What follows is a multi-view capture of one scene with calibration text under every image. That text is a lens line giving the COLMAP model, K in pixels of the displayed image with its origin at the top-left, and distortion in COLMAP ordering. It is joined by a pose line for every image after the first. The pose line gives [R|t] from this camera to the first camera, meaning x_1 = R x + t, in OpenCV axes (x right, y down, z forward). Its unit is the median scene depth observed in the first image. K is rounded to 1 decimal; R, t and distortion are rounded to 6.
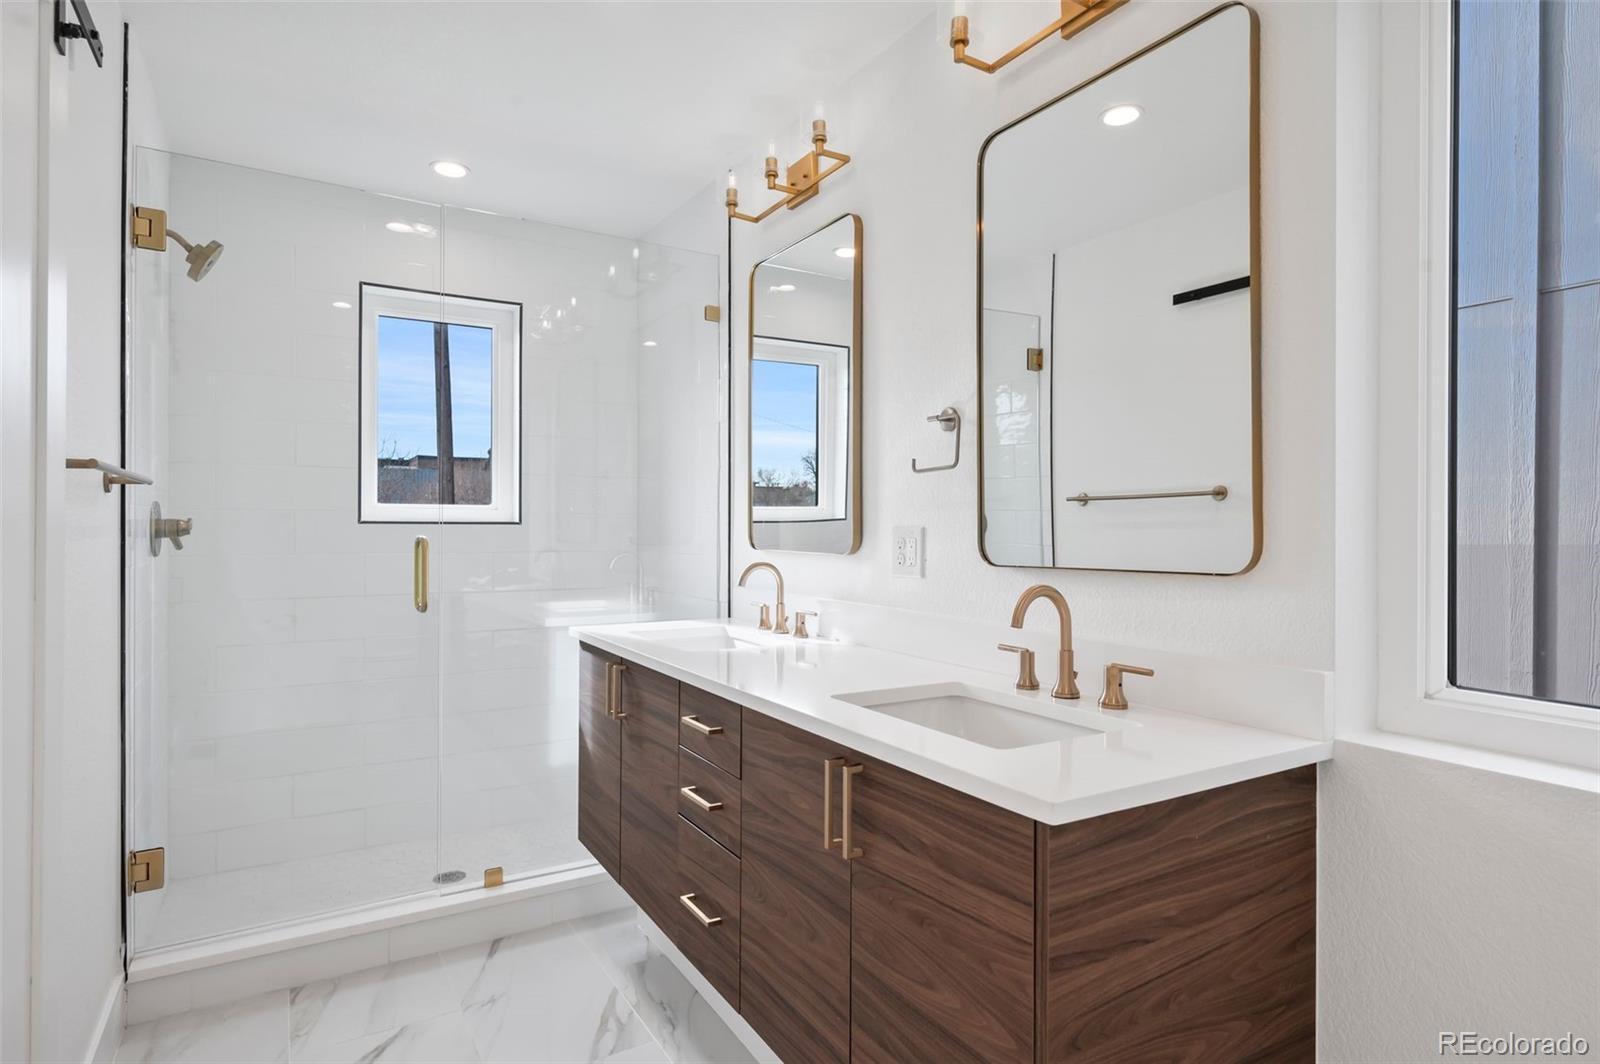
lens RADIAL K [[851.0, 0, 795.4], [0, 851.0, 519.8], [0, 0, 1]] dist [0.009857, -0.000793]
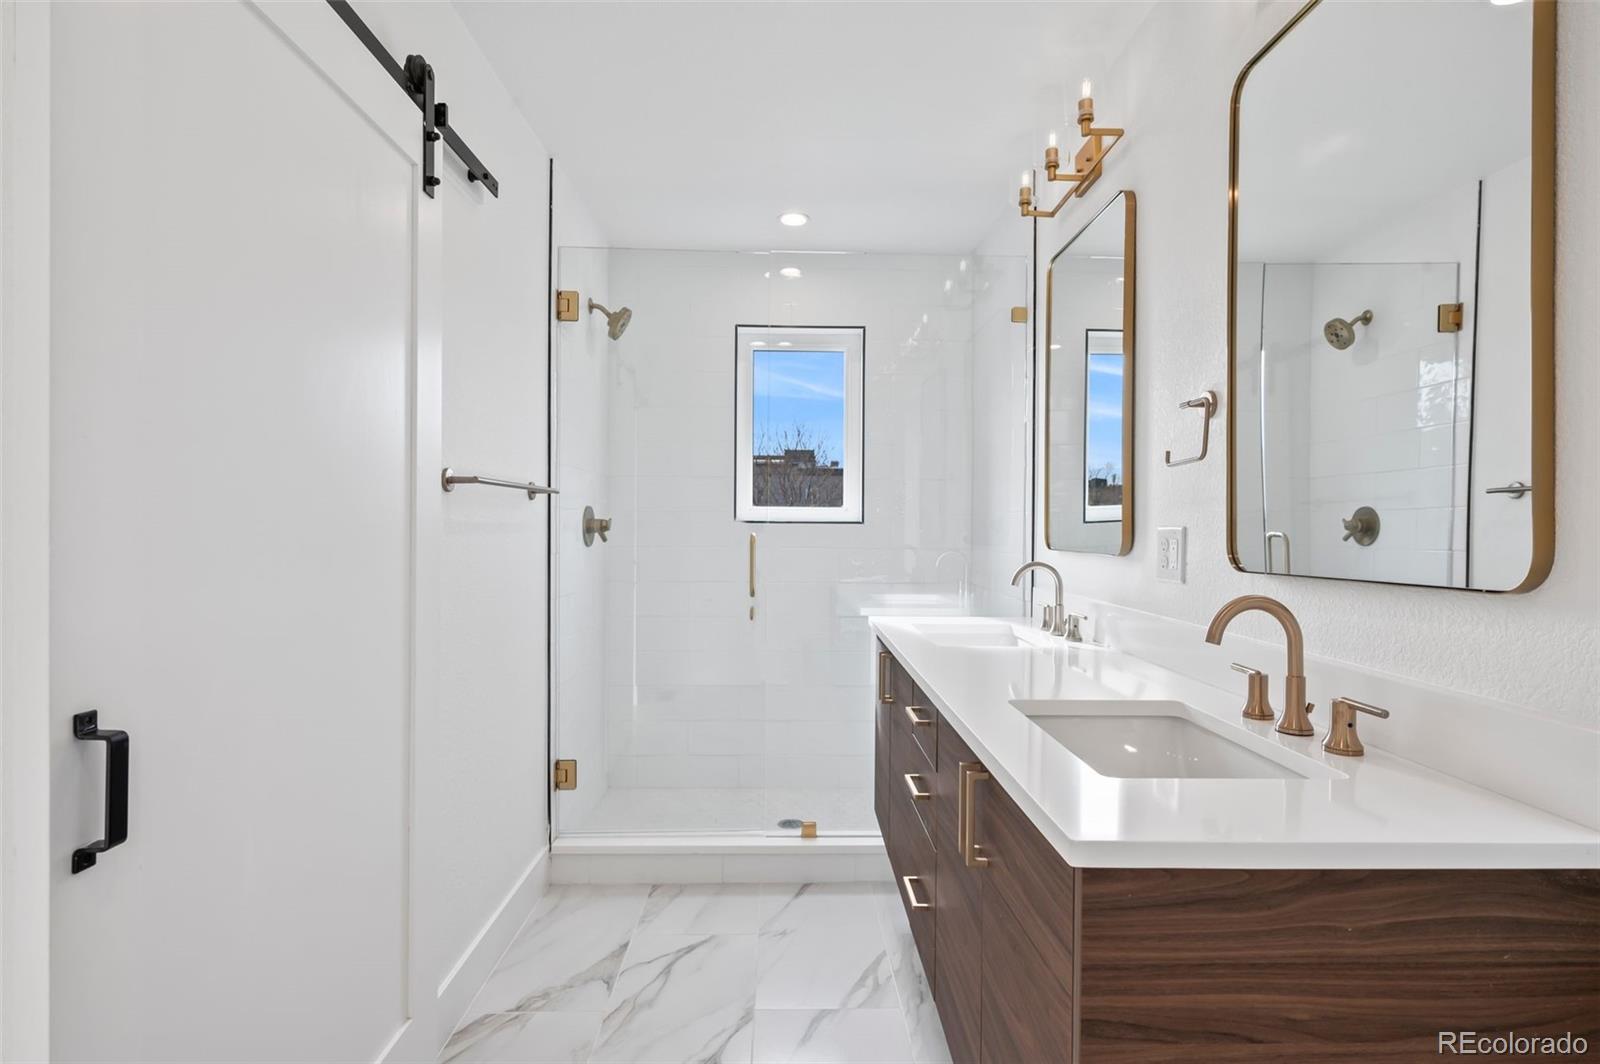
lens RADIAL K [[800.9, 0, 807.5], [0, 800.9, 526.7], [0, 0, 1]] dist [0.011437, 0.000622]
pose [[0.874930, 0.003249, -0.484238, 0.212774], [0.000890, 0.999965, 0.008318, 0.001058], [0.484248, -0.007708, 0.874897, 0.068834]]
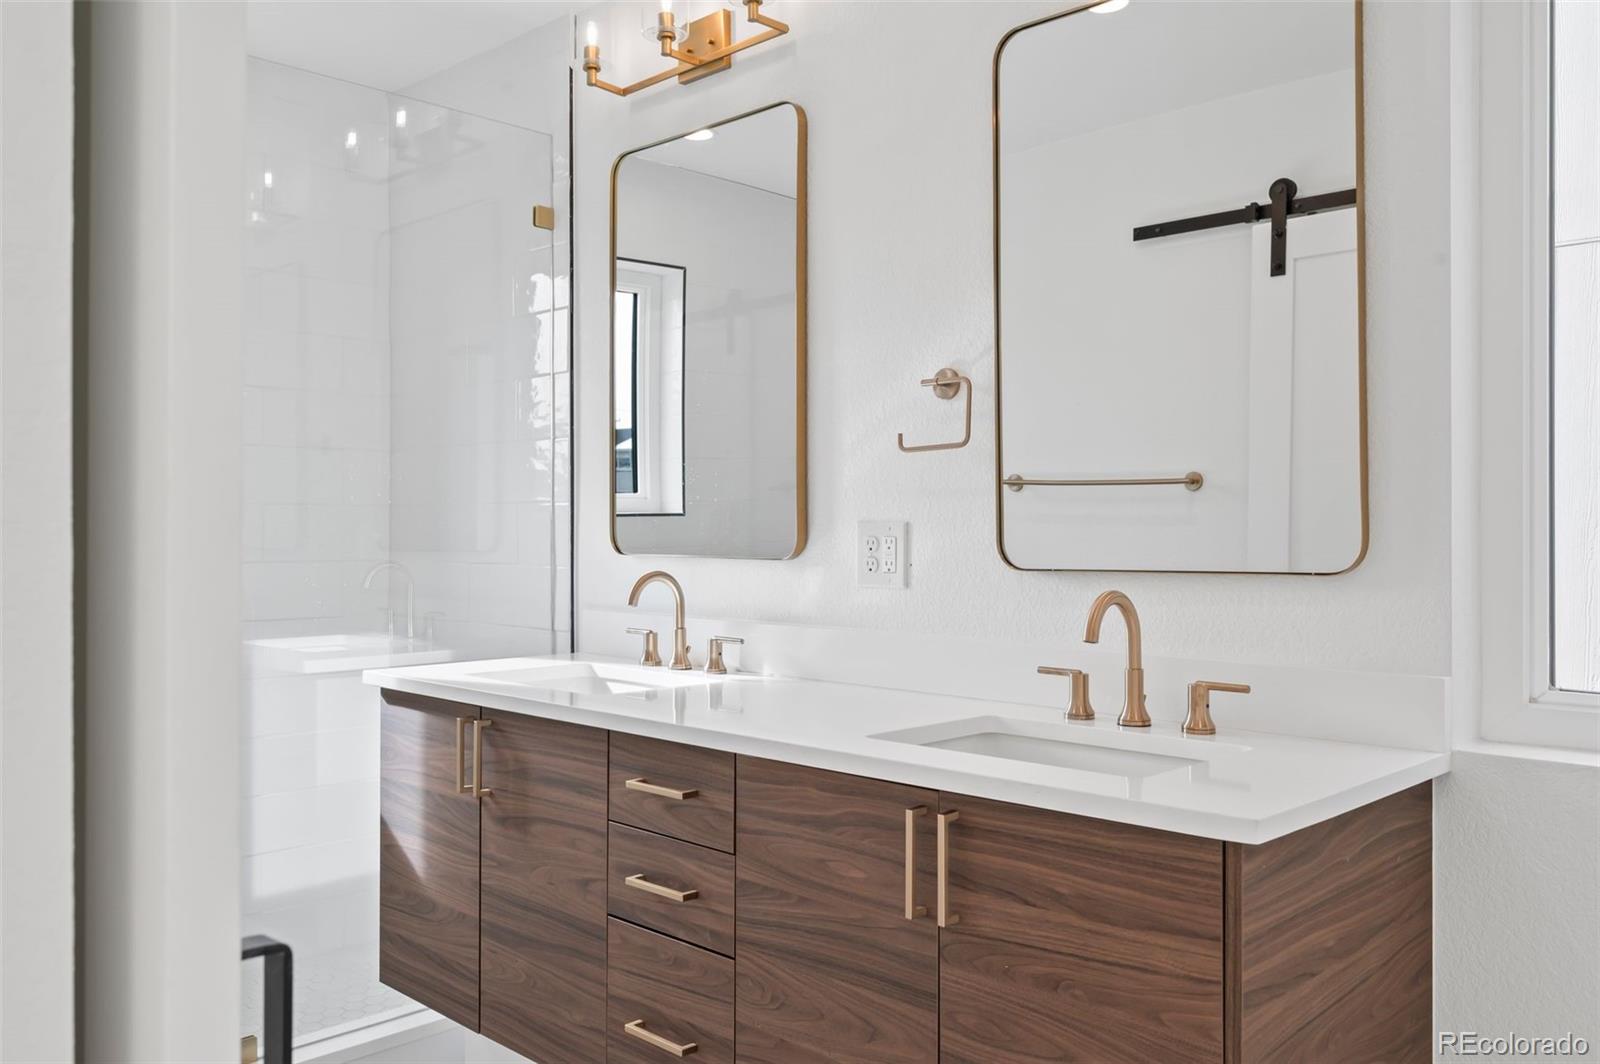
lens RADIAL K [[1282.9, 0, 787.7], [0, 1282.9, 503.8], [0, 0, 1]] dist [-0.003699, 0.004801]
pose [[0.968692, 0.003091, 0.248245, -0.242390], [-0.000742, 0.999954, -0.009555, 0.003267], [-0.248263, 0.009072, 0.968650, -0.096193]]
